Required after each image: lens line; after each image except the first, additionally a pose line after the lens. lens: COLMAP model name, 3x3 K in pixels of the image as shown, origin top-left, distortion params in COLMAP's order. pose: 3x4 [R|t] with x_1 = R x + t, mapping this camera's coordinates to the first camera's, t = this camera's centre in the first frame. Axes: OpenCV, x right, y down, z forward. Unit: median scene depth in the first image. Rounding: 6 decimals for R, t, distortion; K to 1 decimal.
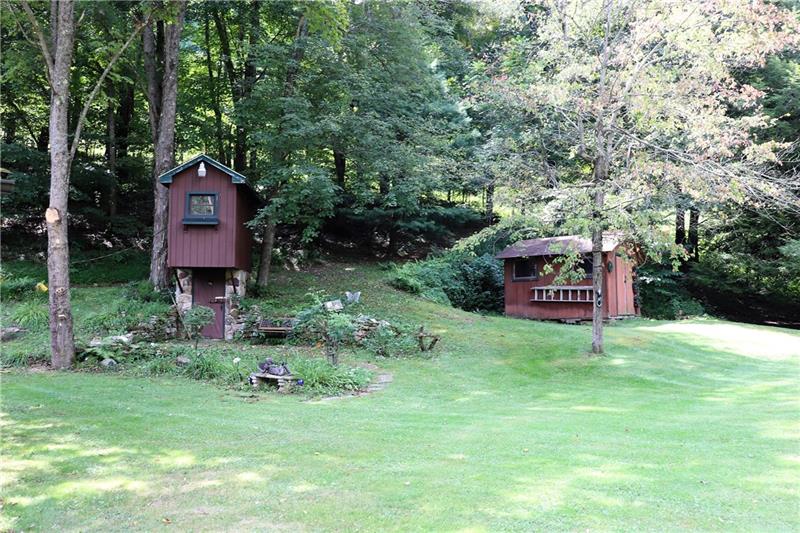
lens RADIAL K [[683.9, 0, 400.0], [0, 683.9, 266.5], [0, 0, 1]] dist [-0.109247, 0.004119]
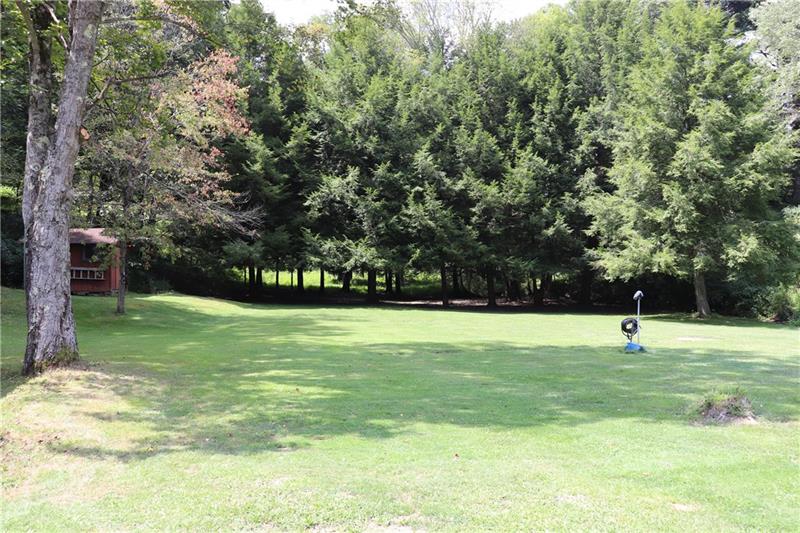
lens RADIAL K [[683.9, 0, 400.0], [0, 683.9, 266.5], [0, 0, 1]] dist [-0.109247, 0.004119]
pose [[0.690070, 0.036085, 0.722842, -0.330900], [-0.060162, 0.998160, 0.007604, -0.026111], [-0.721237, -0.048735, 0.690971, -0.454996]]
